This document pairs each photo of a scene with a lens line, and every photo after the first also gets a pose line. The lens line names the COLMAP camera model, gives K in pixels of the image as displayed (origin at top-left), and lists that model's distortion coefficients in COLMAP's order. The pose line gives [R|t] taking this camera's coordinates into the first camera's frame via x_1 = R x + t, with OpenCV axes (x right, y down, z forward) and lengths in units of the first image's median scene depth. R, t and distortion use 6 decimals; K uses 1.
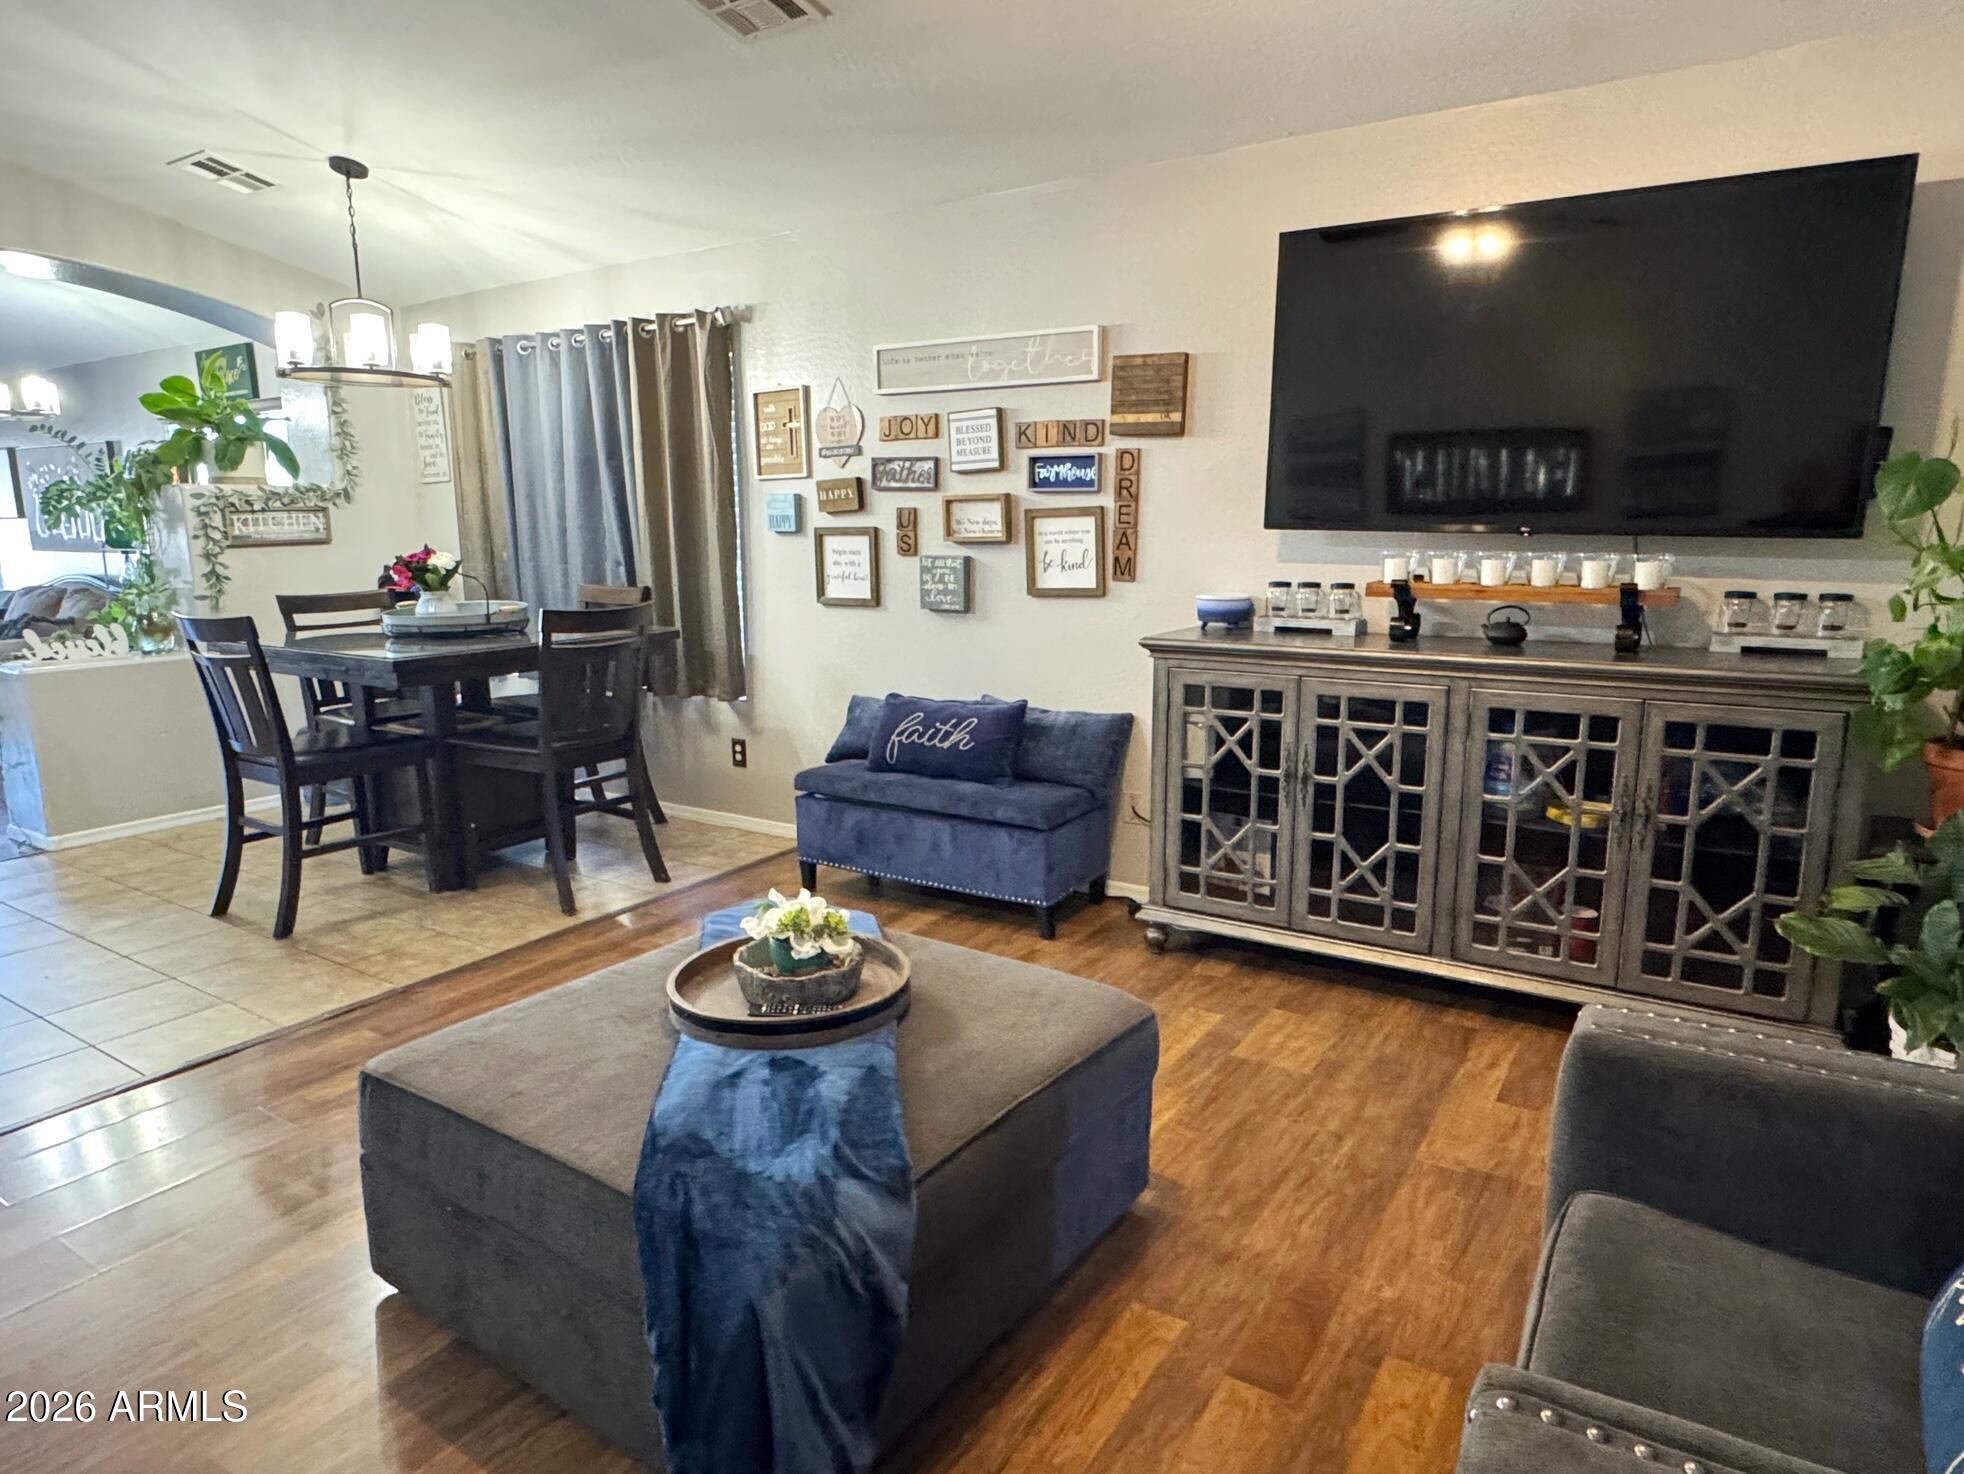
lens RADIAL K [[1153.4, 0, 982.4], [0, 1153.4, 731.5], [0, 0, 1]] dist [-0.003657, -0.001014]
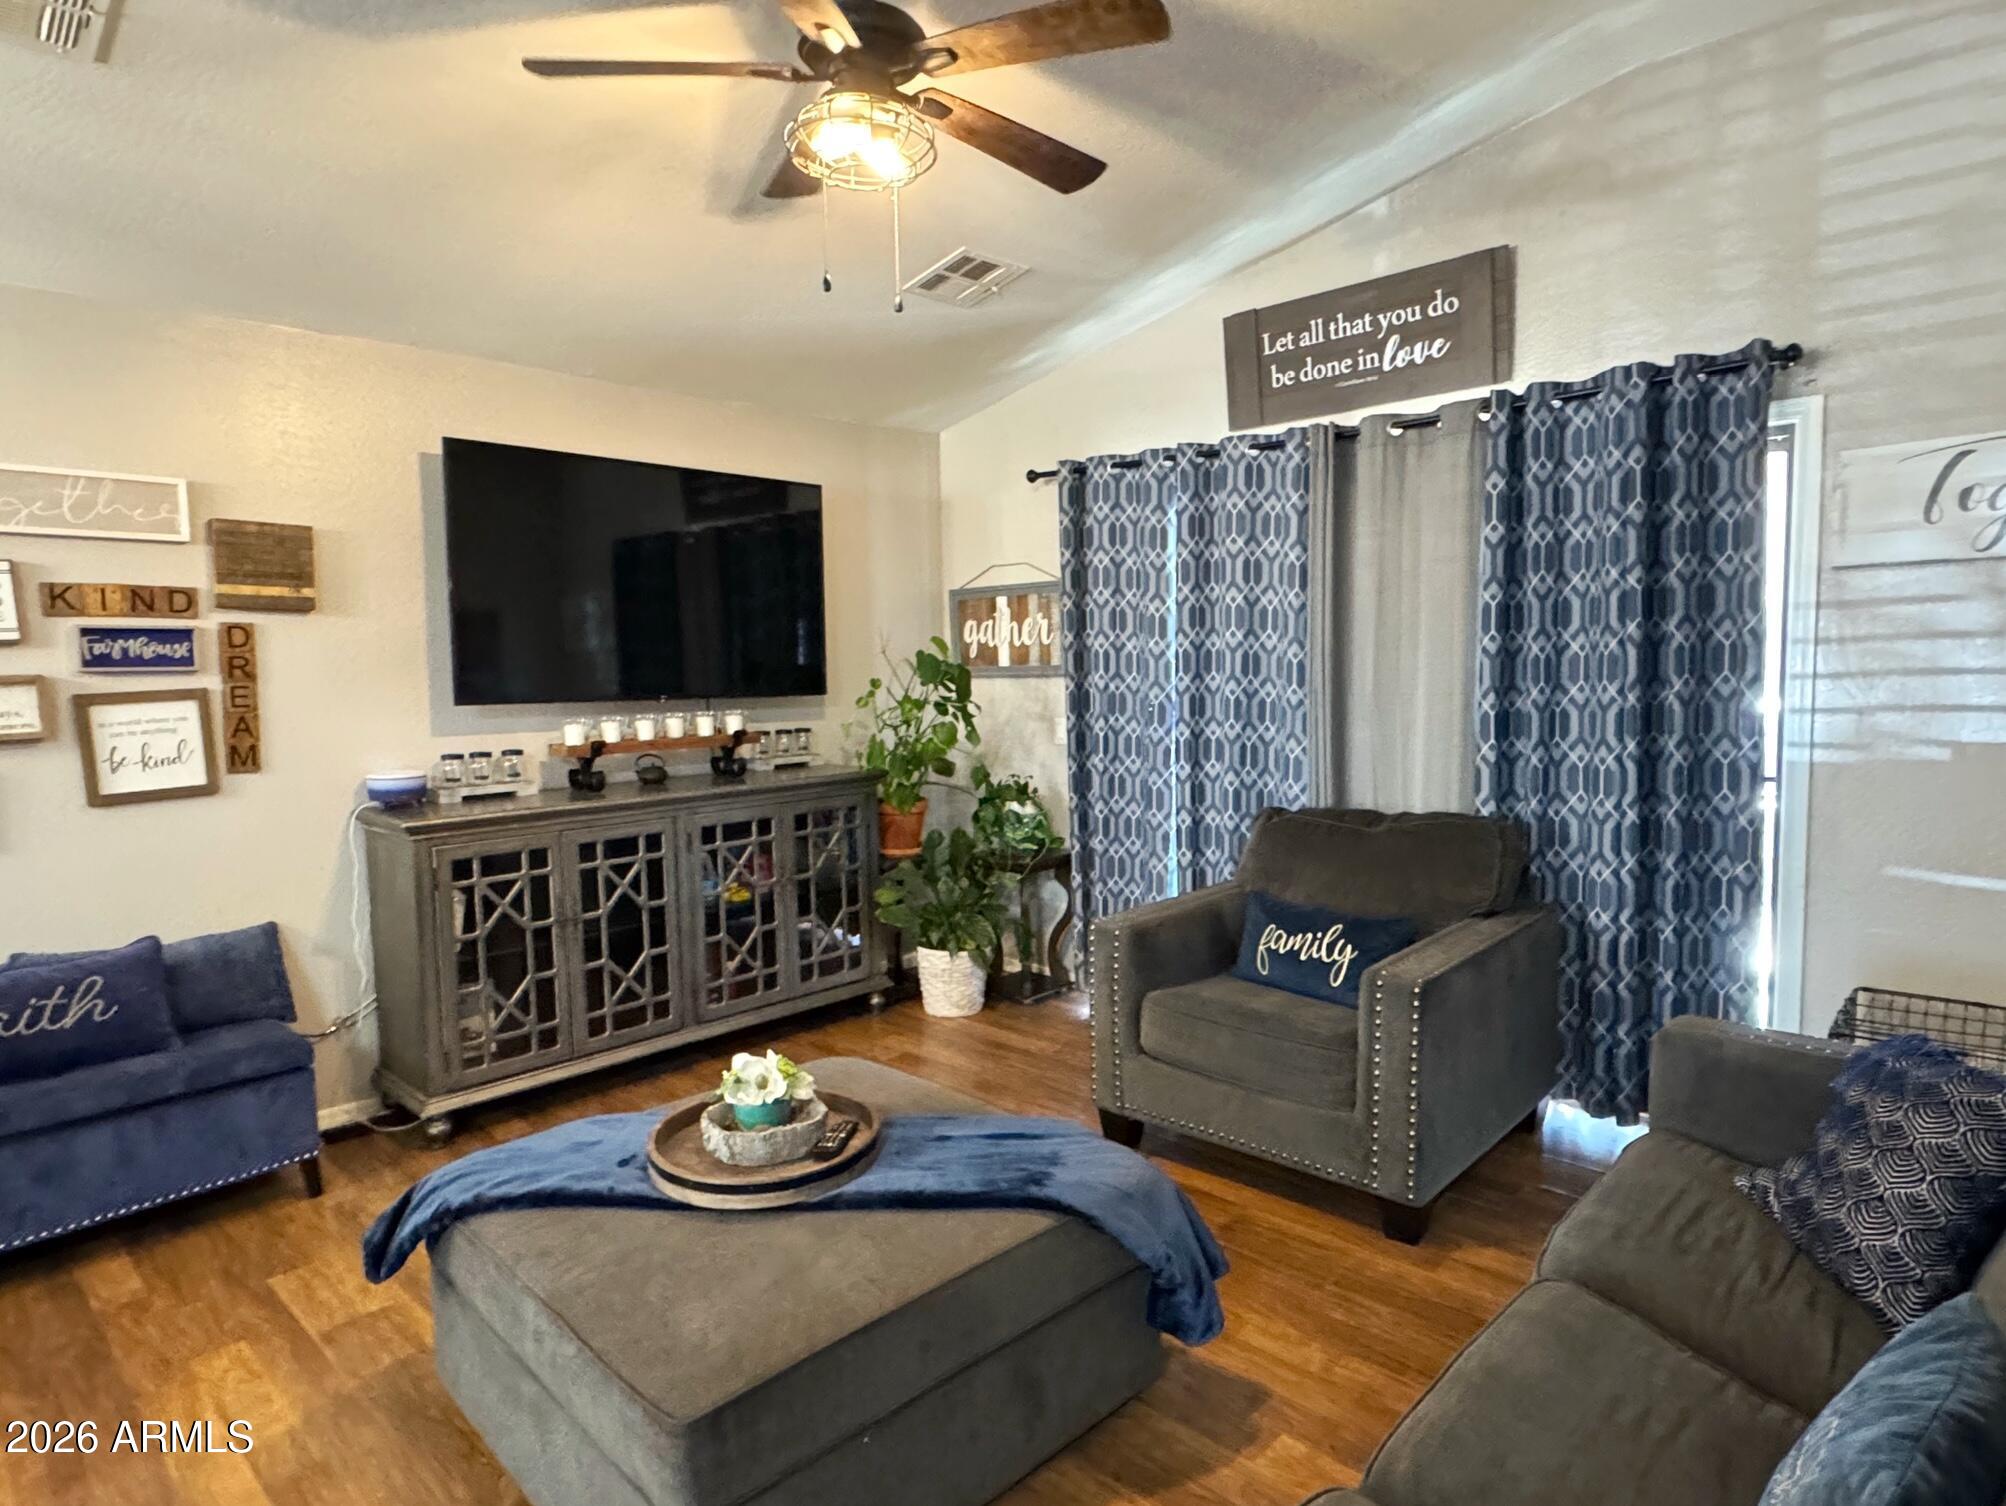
lens RADIAL K [[1178.1, 0, 1000.0], [0, 1178.1, 759.3], [0, 0, 1]] dist [-0.003657, -0.001014]
pose [[0.203899, -0.082044, 0.975548, -0.642318], [0.199036, 0.979145, 0.040746, -0.065812], [-0.958546, 0.185861, 0.215977, 0.274131]]
